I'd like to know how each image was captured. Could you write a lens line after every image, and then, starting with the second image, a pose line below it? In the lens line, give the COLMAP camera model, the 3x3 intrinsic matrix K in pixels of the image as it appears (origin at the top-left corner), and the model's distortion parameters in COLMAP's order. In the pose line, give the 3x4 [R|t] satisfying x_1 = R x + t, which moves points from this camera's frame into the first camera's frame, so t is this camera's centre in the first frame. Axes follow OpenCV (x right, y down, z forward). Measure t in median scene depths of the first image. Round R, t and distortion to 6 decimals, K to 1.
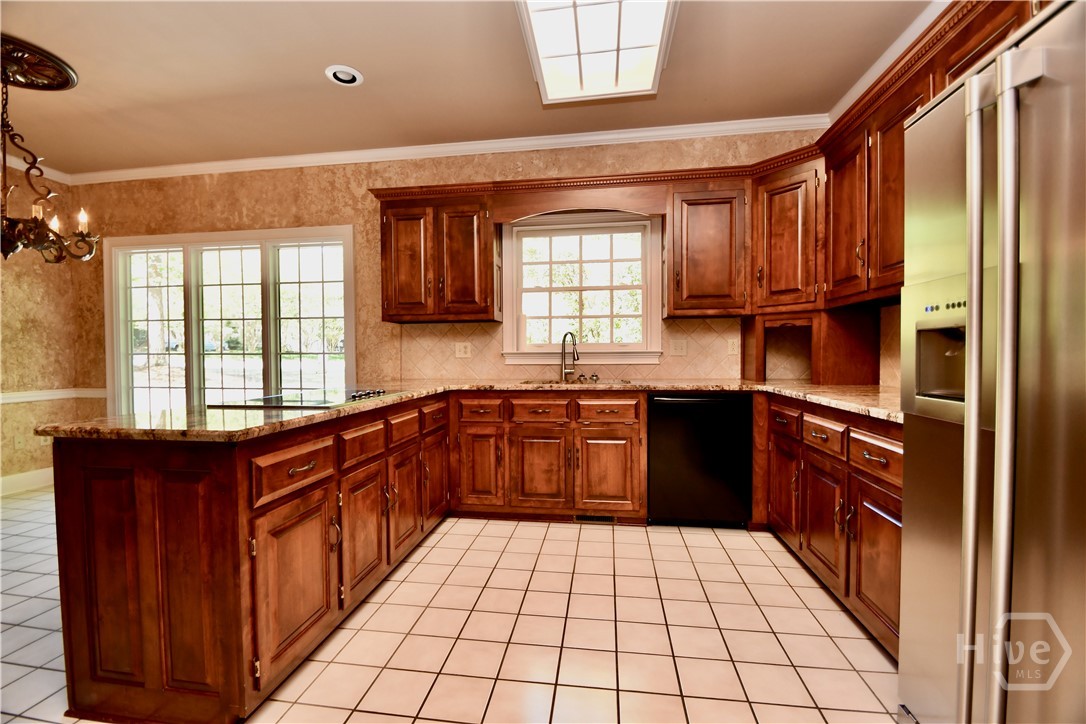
lens RADIAL K [[472.3, 0, 534.3], [0, 472.3, 363.7], [0, 0, 1]] dist [0.018236, -0.020251]
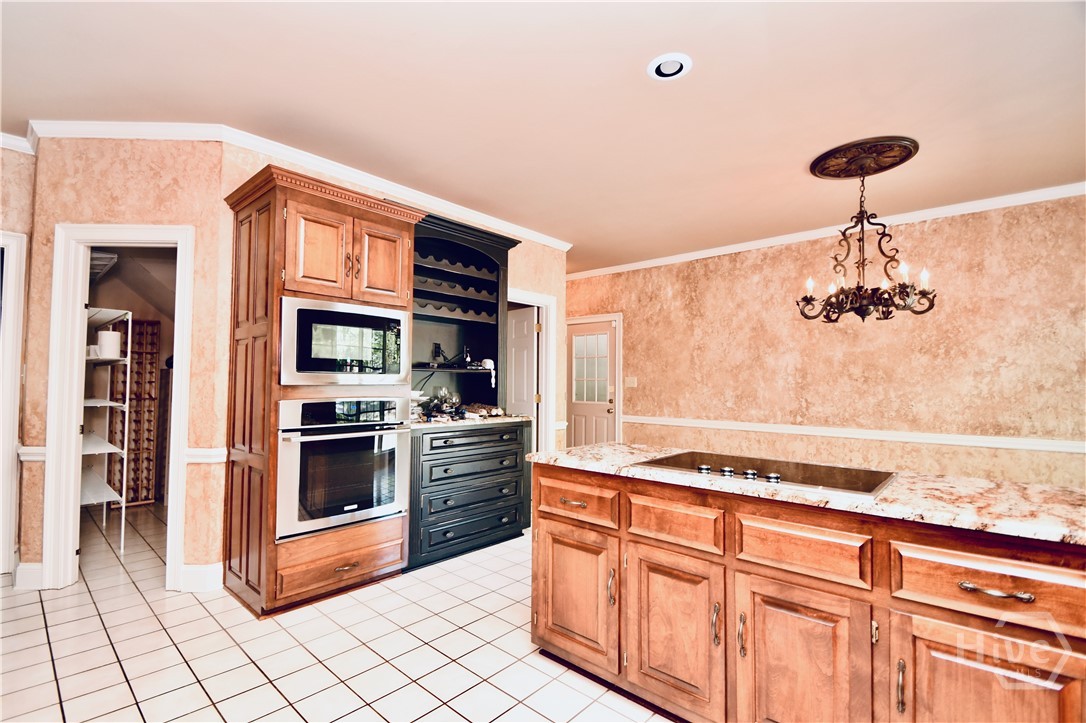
lens RADIAL K [[472.3, 0, 534.3], [0, 472.3, 363.2], [0, 0, 1]] dist [0.018236, -0.020251]
pose [[-0.578930, -0.036301, -0.814569, 0.241479], [-0.021194, 0.999341, -0.029473, -0.041527], [0.815102, 0.000201, -0.579318, 0.687148]]
